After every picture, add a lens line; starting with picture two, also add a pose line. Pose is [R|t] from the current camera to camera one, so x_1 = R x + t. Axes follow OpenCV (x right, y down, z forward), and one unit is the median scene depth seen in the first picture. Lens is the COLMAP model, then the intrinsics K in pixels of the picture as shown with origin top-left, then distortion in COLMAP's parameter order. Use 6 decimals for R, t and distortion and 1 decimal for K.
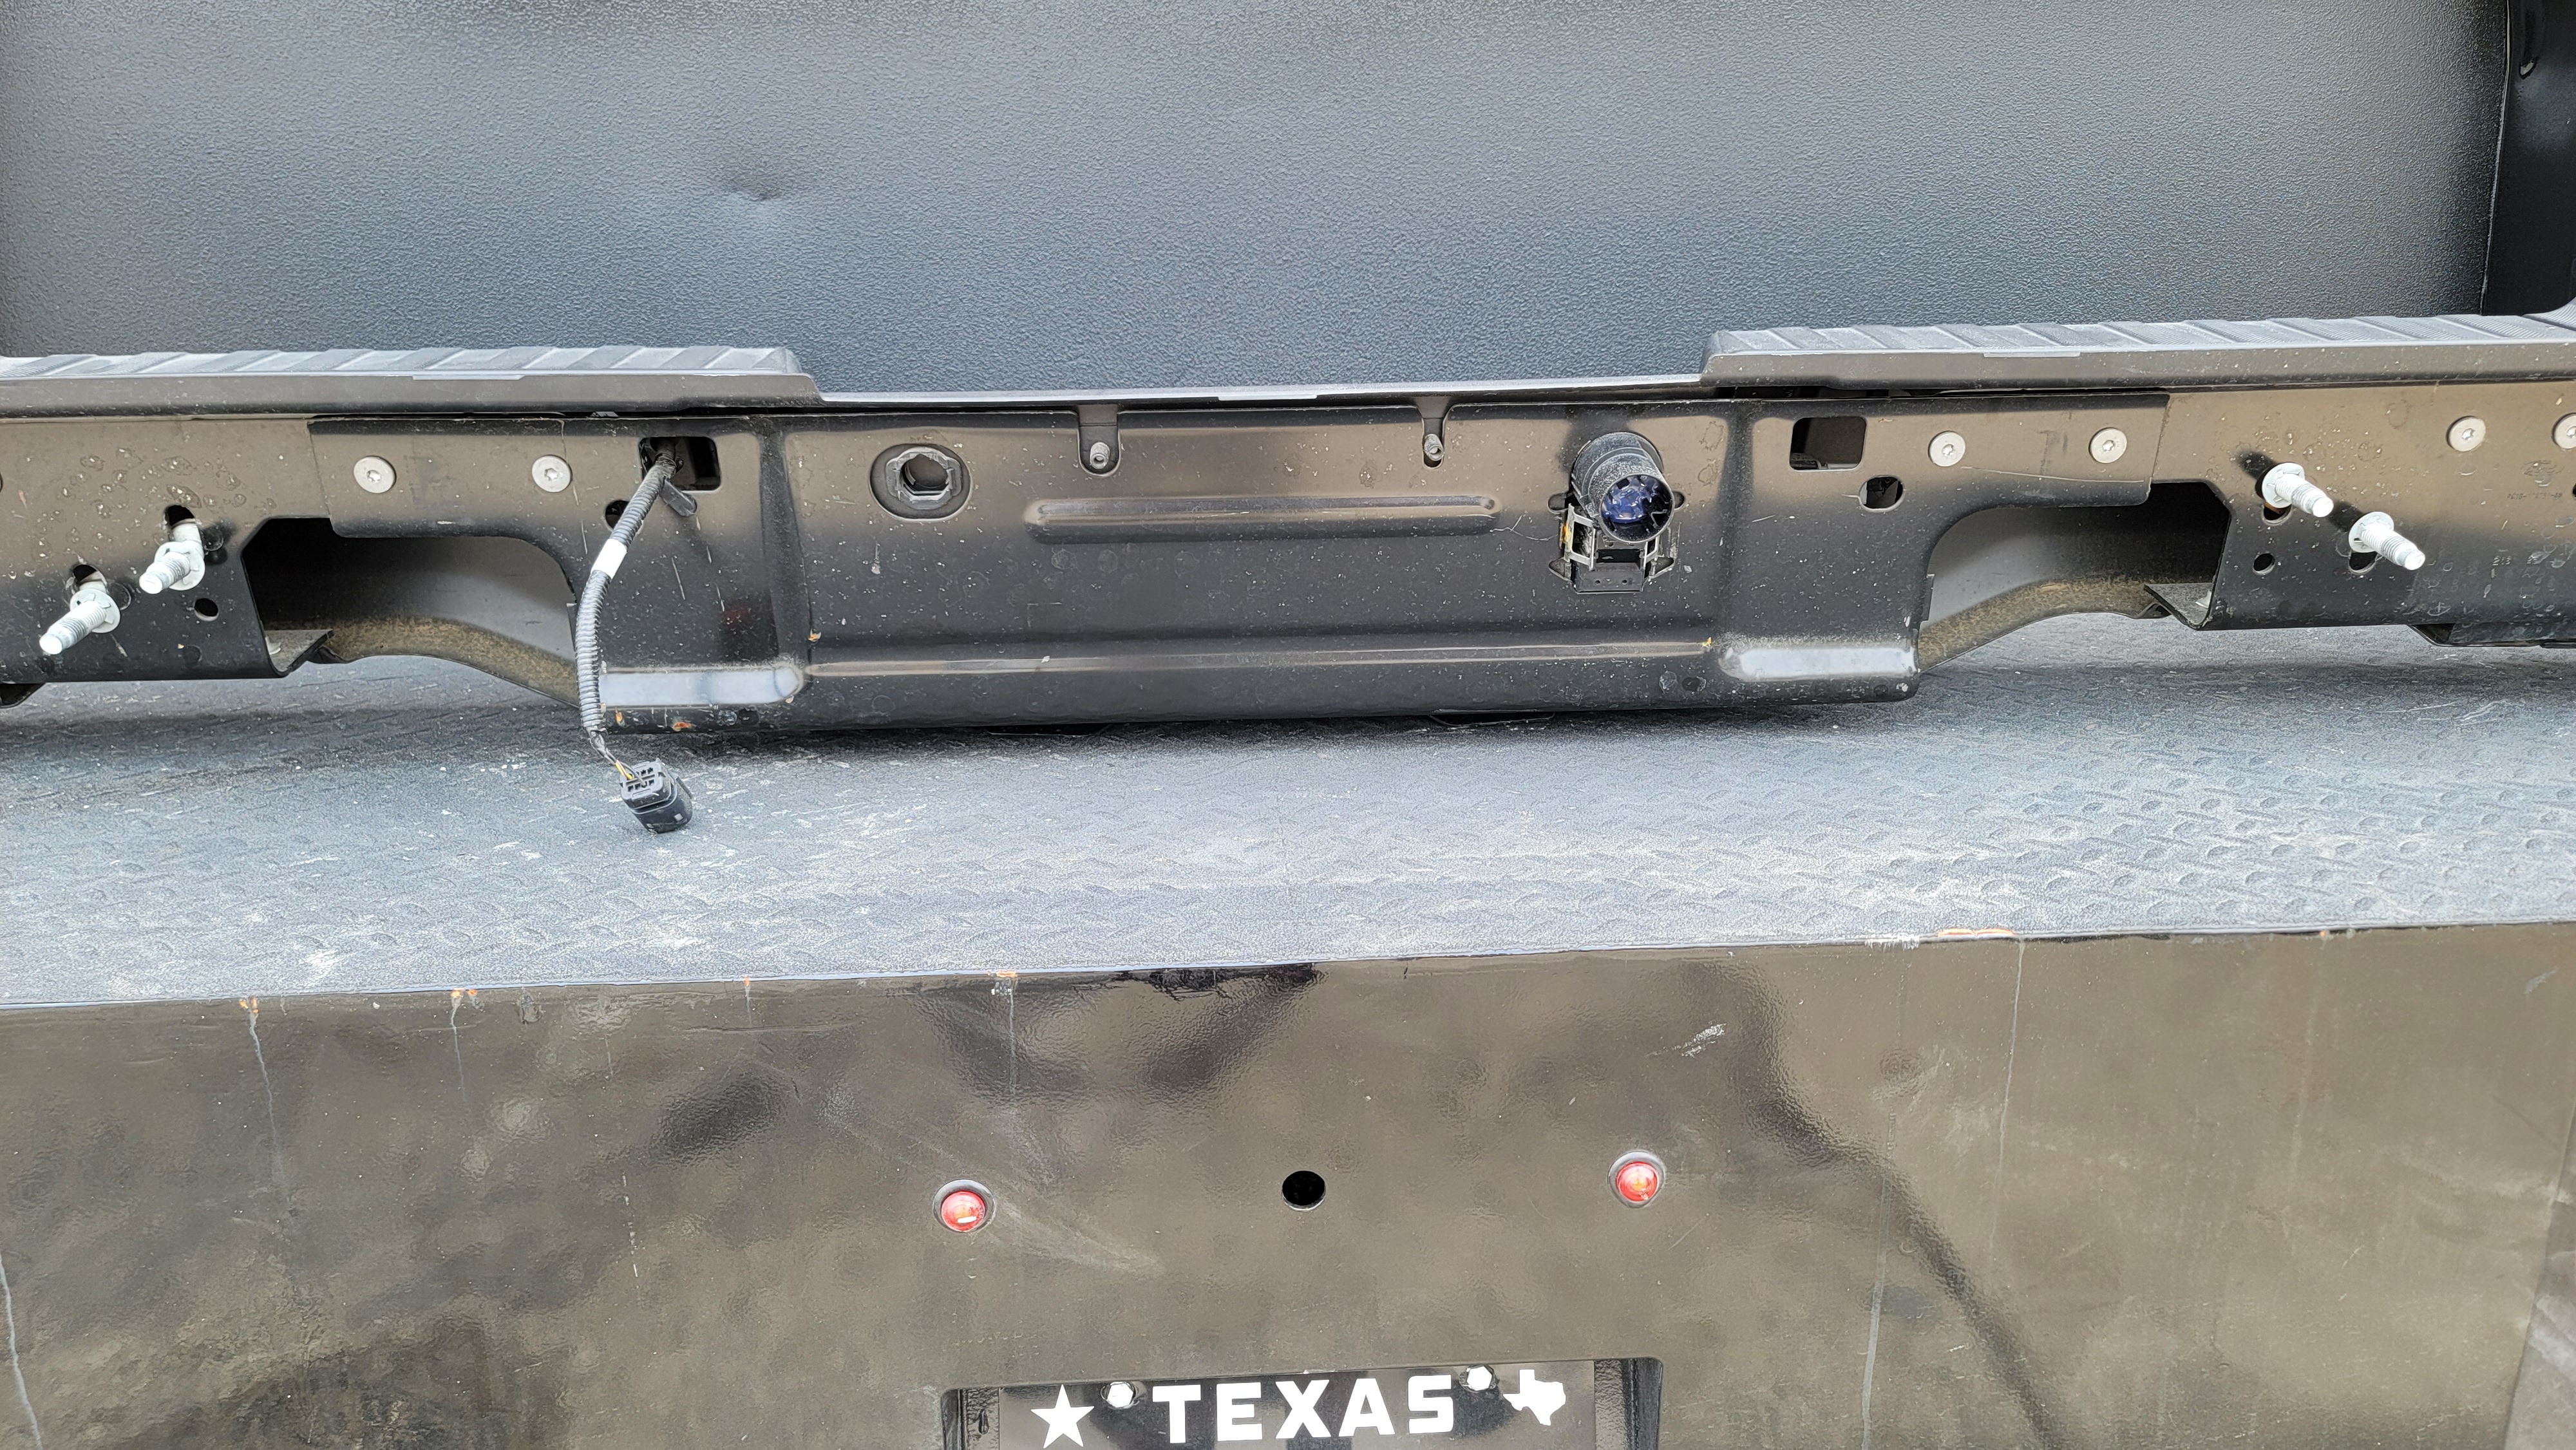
lens RADIAL K [[1806.8, 0, 1304.6], [0, 1806.8, 714.9], [0, 0, 1]] dist [0.052557, -0.011376]
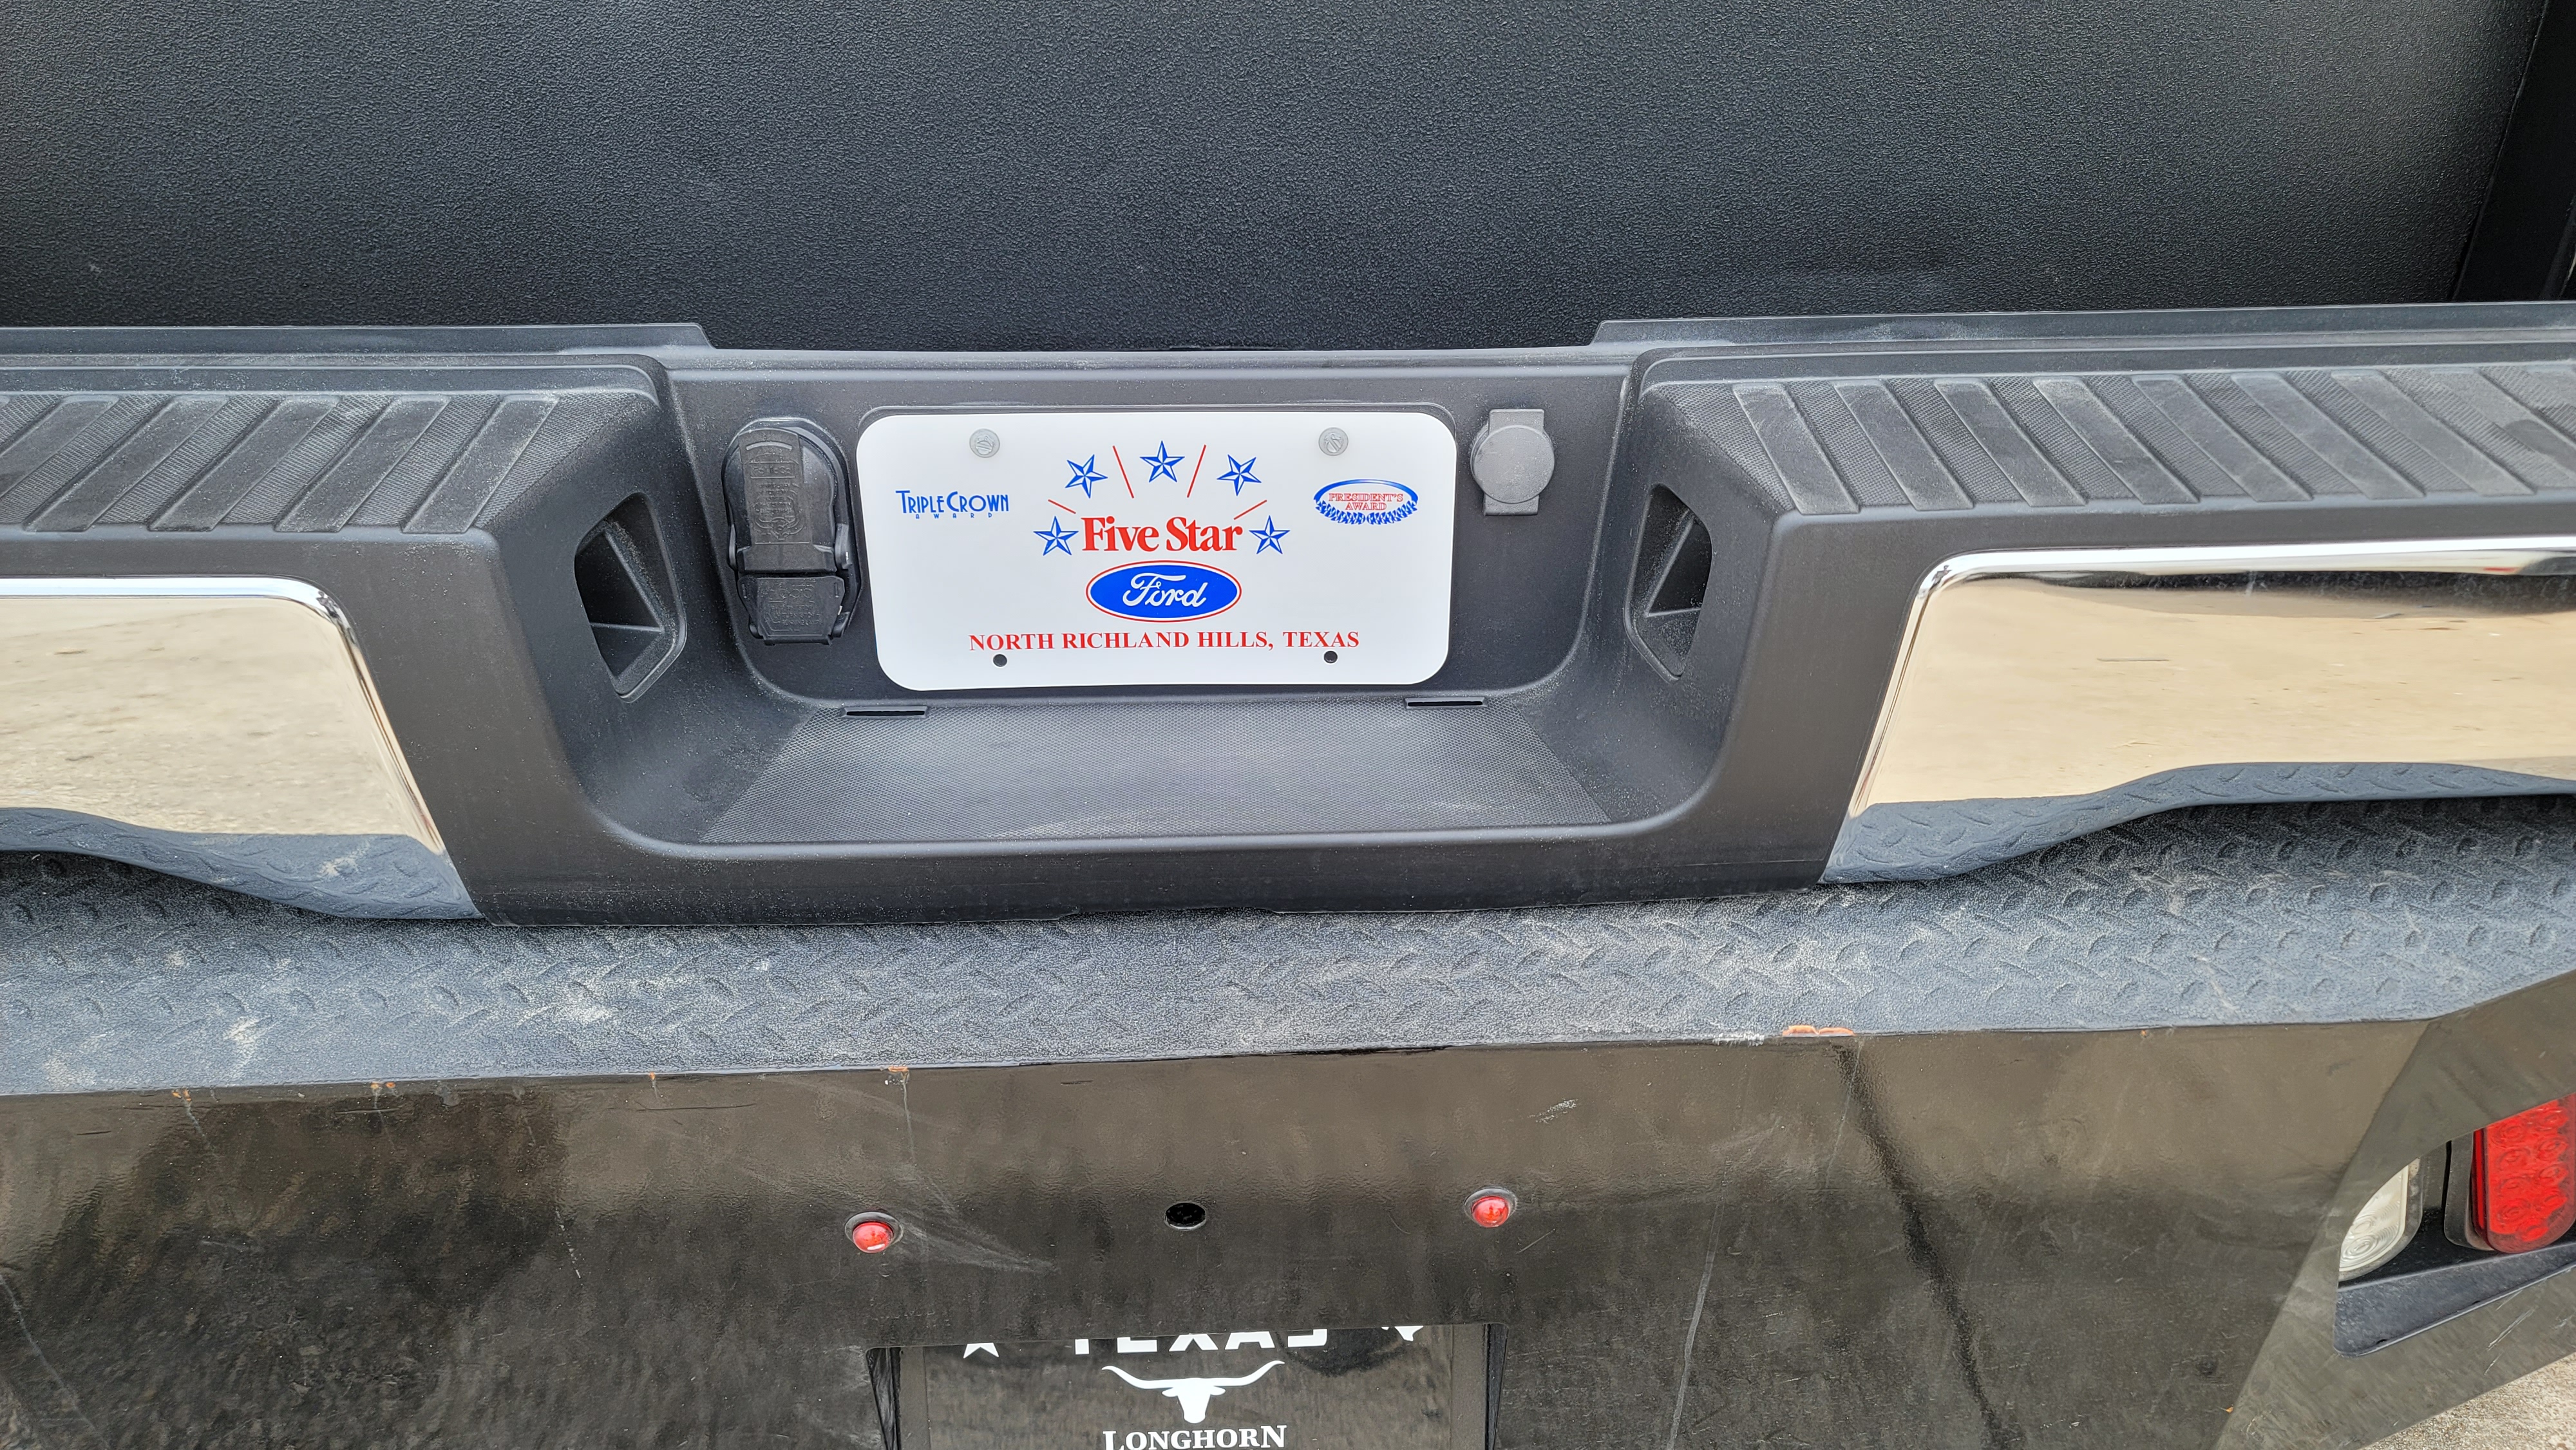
lens RADIAL K [[1806.8, 0, 1301.7], [0, 1806.8, 700.8], [0, 0, 1]] dist [0.052557, -0.011376]
pose [[0.999802, 0.018793, 0.006596, 0.057728], [-0.019912, 0.950490, 0.310116, -0.379756], [-0.000441, -0.310186, 0.950676, 0.056550]]
